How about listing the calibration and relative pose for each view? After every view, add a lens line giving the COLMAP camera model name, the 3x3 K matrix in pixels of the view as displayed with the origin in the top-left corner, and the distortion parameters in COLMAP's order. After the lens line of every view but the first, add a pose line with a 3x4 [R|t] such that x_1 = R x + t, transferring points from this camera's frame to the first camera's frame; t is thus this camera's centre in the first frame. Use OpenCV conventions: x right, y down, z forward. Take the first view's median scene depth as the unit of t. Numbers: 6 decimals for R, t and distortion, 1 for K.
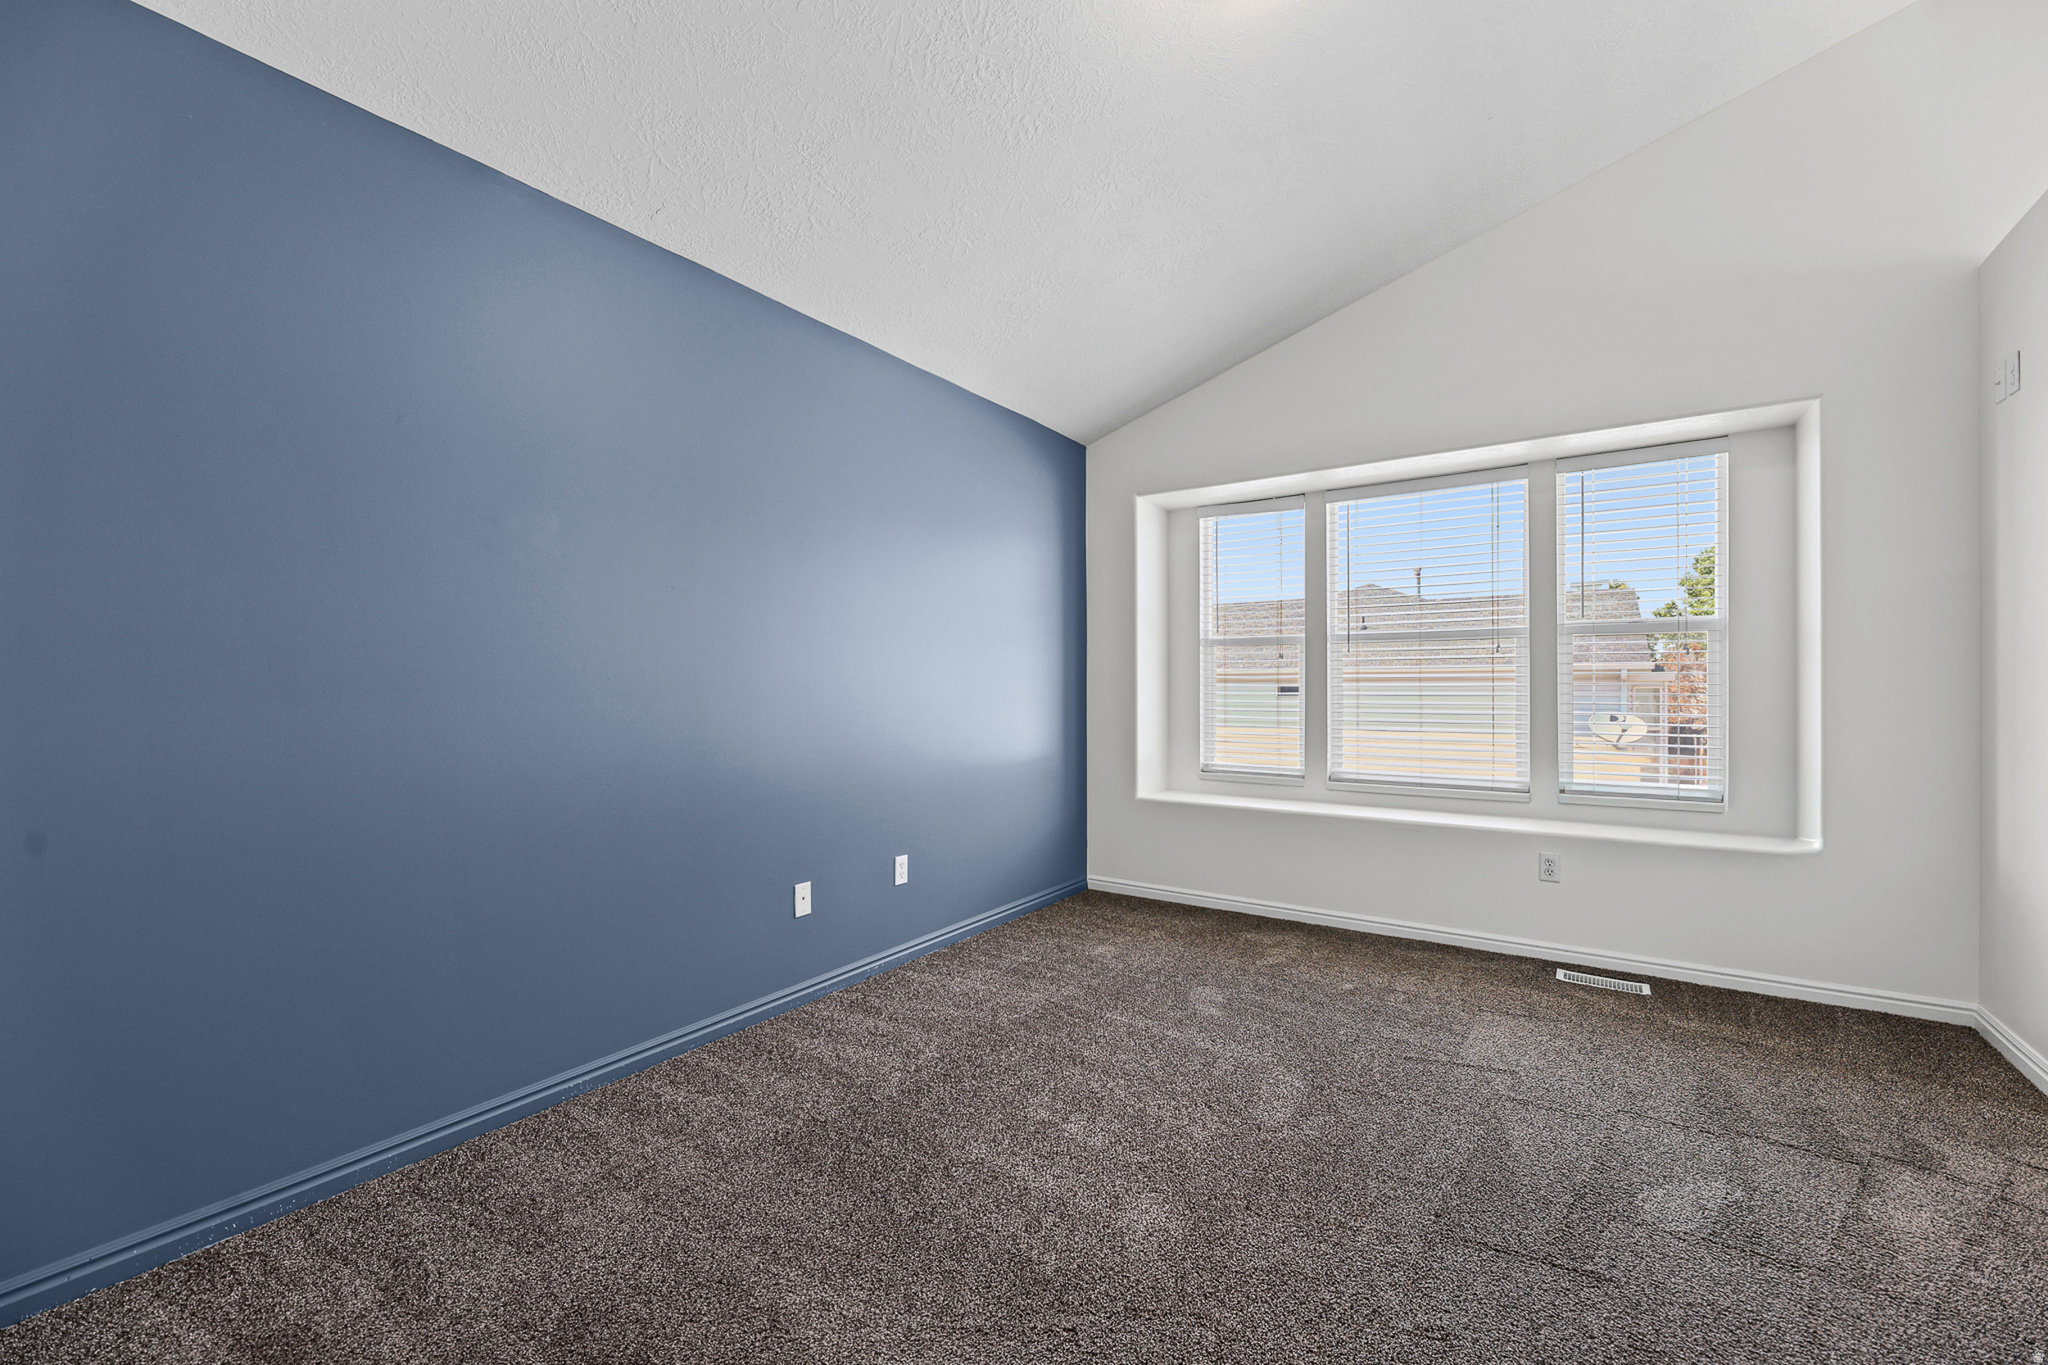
lens RADIAL K [[827.4, 0, 1037.1], [0, 827.4, 686.9], [0, 0, 1]] dist [-0.001249, -0.000470]
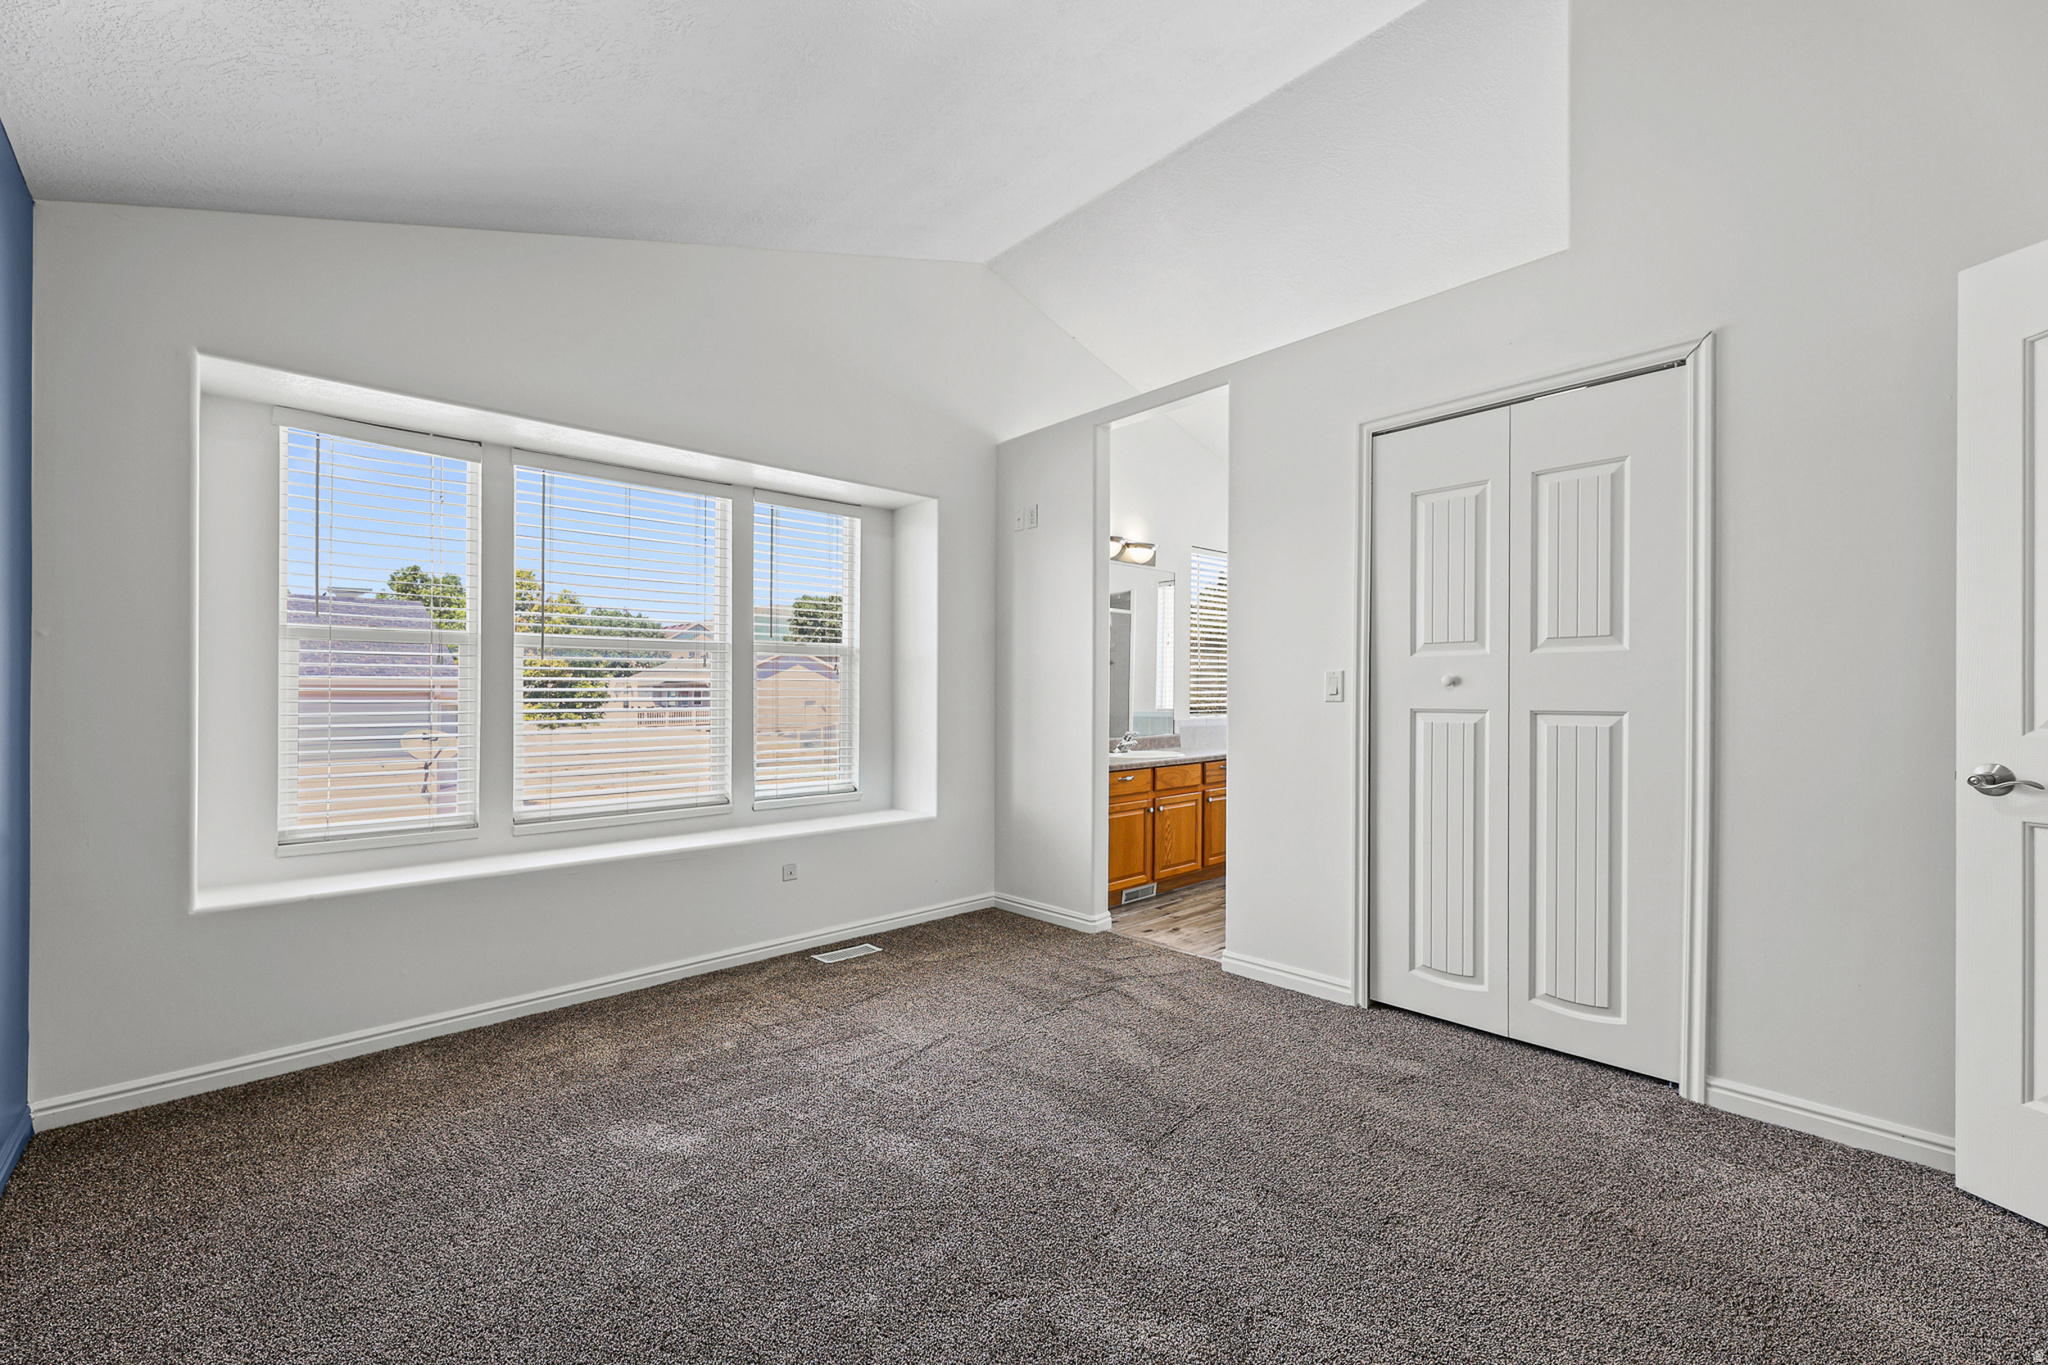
lens RADIAL K [[827.4, 0, 1037.1], [0, 827.4, 686.9], [0, 0, 1]] dist [-0.001249, -0.000470]
pose [[0.226438, 0.011530, 0.973957, -0.391537], [0.008609, 0.999867, -0.013839, 0.001182], [-0.973987, 0.011519, 0.226309, 0.470782]]
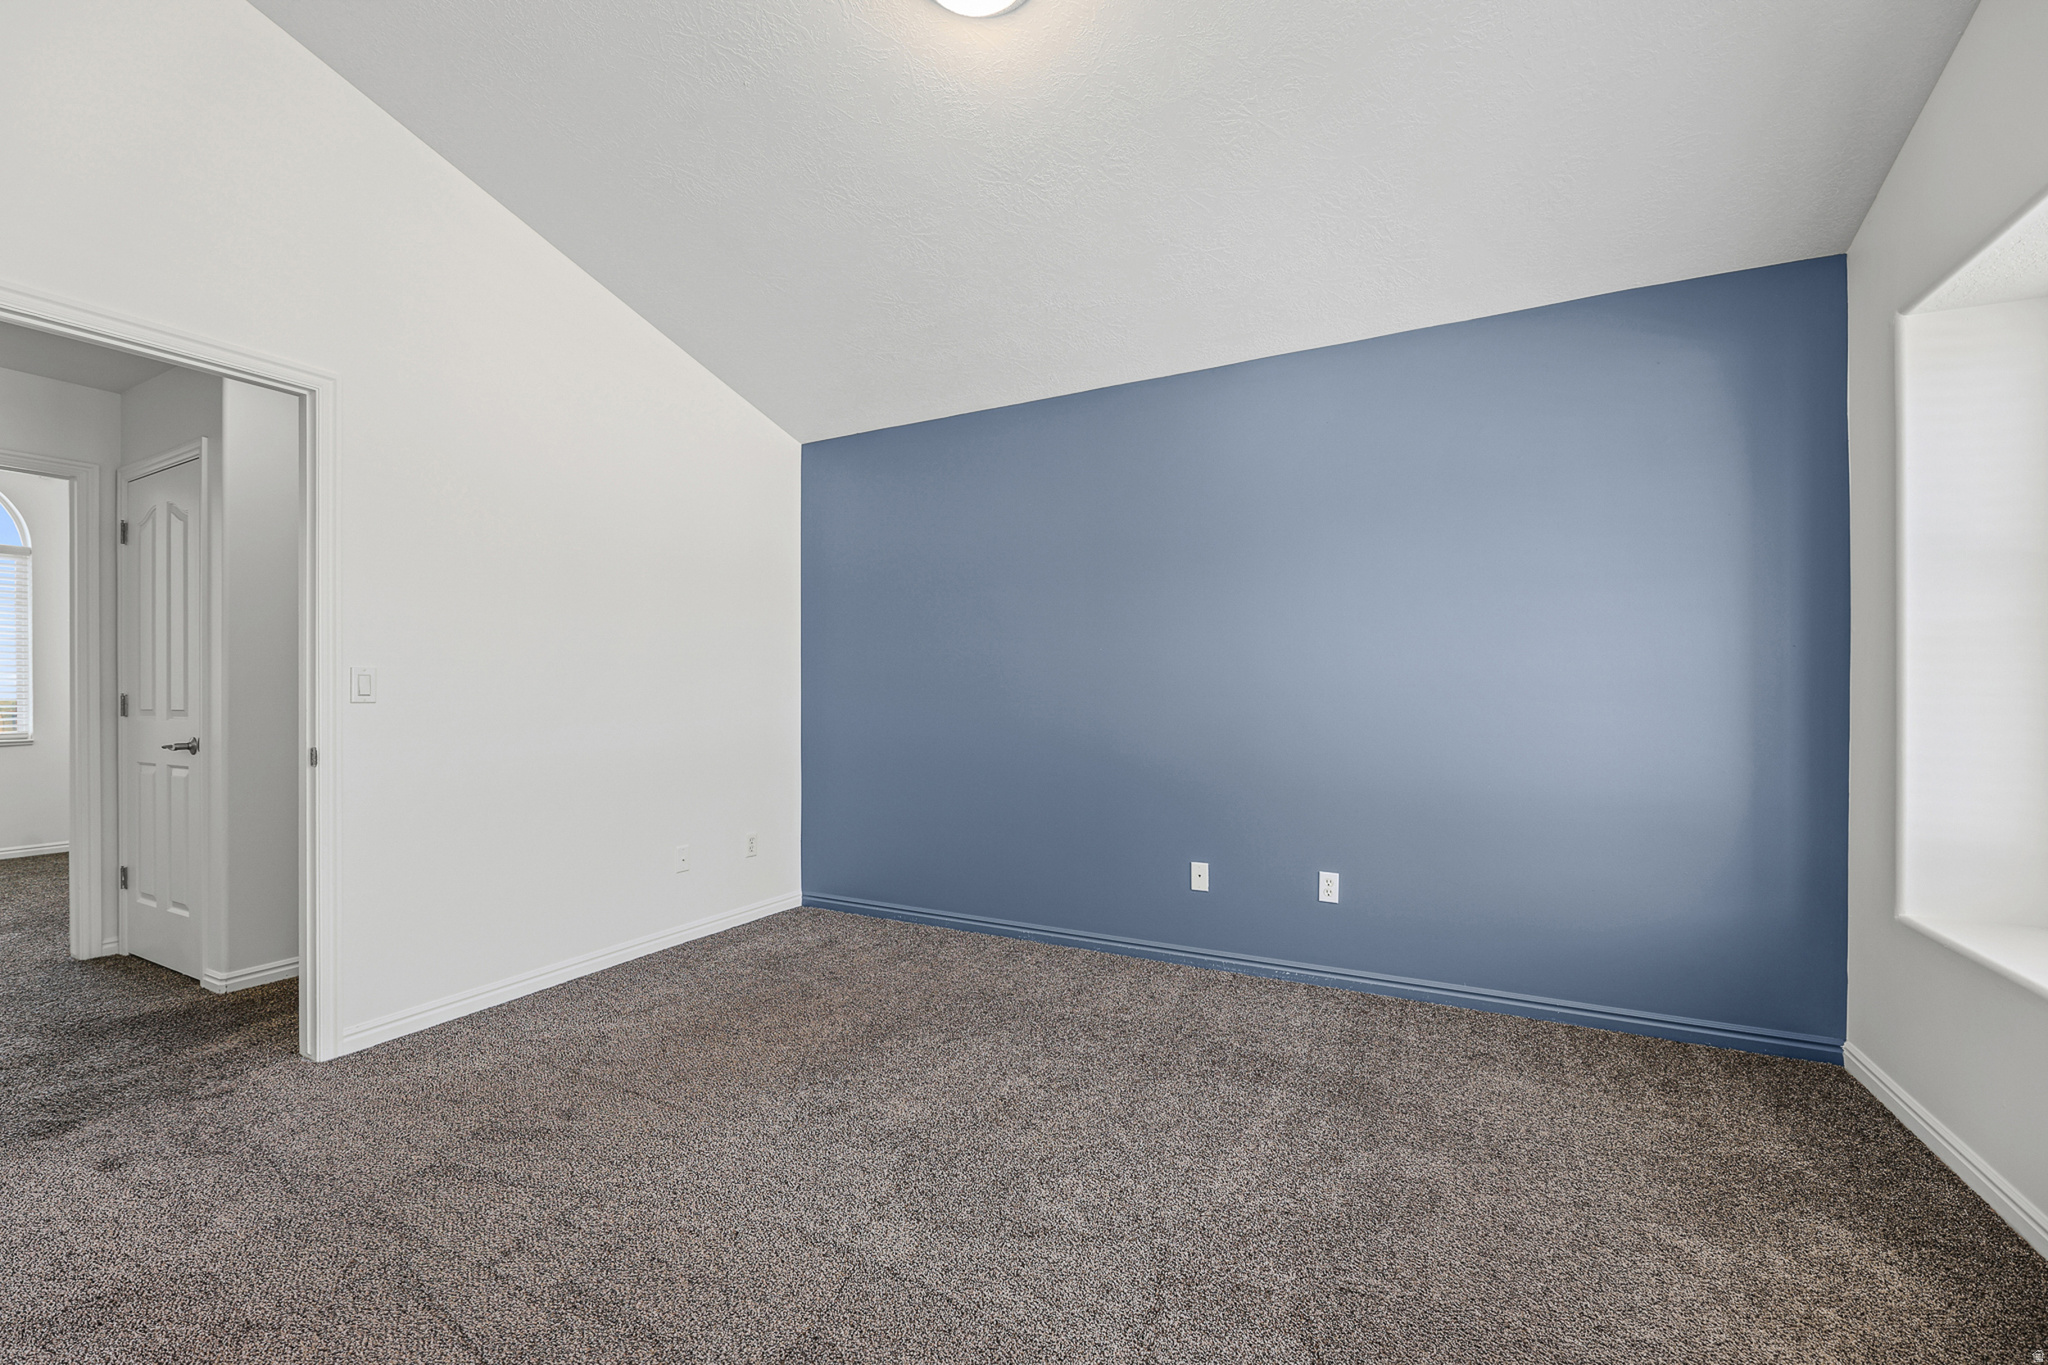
lens RADIAL K [[827.4, 0, 1037.1], [0, 827.4, 686.9], [0, 0, 1]] dist [-0.001249, -0.000470]
pose [[0.111288, -0.008639, -0.993751, 0.784258], [-0.001038, 0.999961, -0.008810, -0.000164], [0.993788, 0.002012, 0.111275, 0.590704]]
